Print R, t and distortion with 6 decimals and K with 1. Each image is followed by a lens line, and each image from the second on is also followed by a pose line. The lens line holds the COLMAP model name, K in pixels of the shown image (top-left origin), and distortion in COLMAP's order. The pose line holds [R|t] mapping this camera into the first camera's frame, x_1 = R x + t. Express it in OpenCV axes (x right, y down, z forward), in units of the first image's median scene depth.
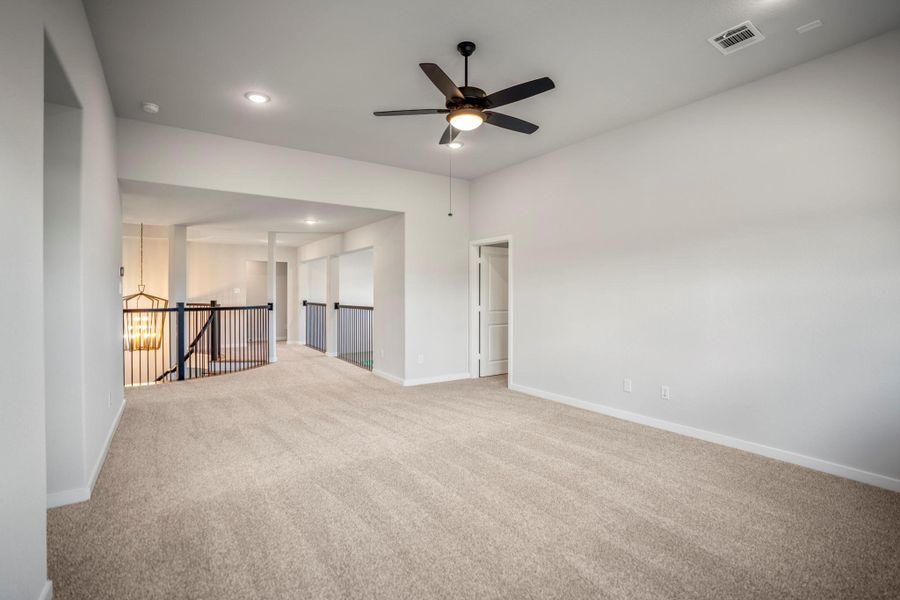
lens RADIAL K [[414.4, 0, 449.2], [0, 414.4, 296.0], [0, 0, 1]] dist [-0.028575, -0.000069]
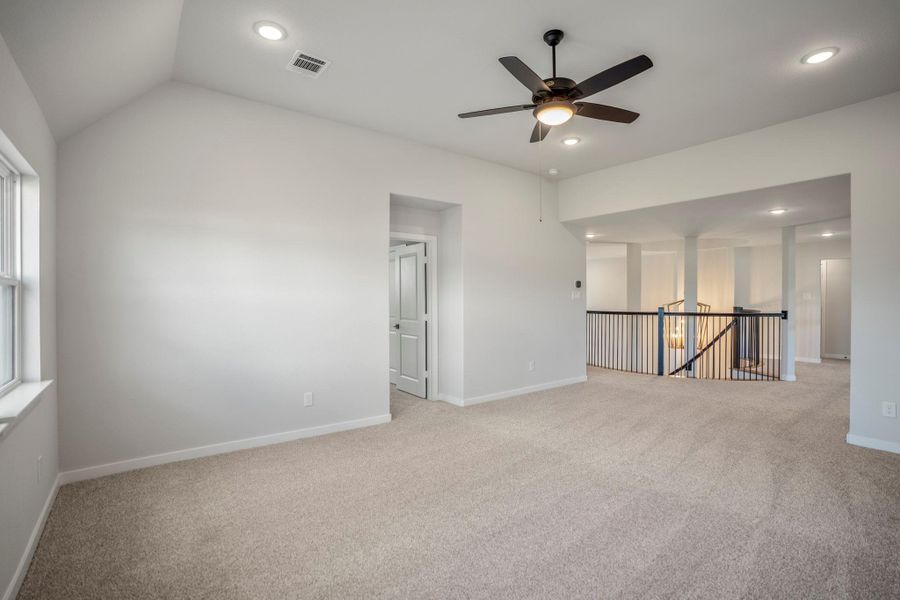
lens RADIAL K [[402.1, 0, 453.8], [0, 402.1, 303.3], [0, 0, 1]] dist [0.000195, 0.000131]
pose [[0.111964, 0.003533, -0.993706, 0.553029], [-0.000132, 0.999994, 0.003540, -0.000094], [0.993712, -0.000265, 0.111964, 0.403445]]
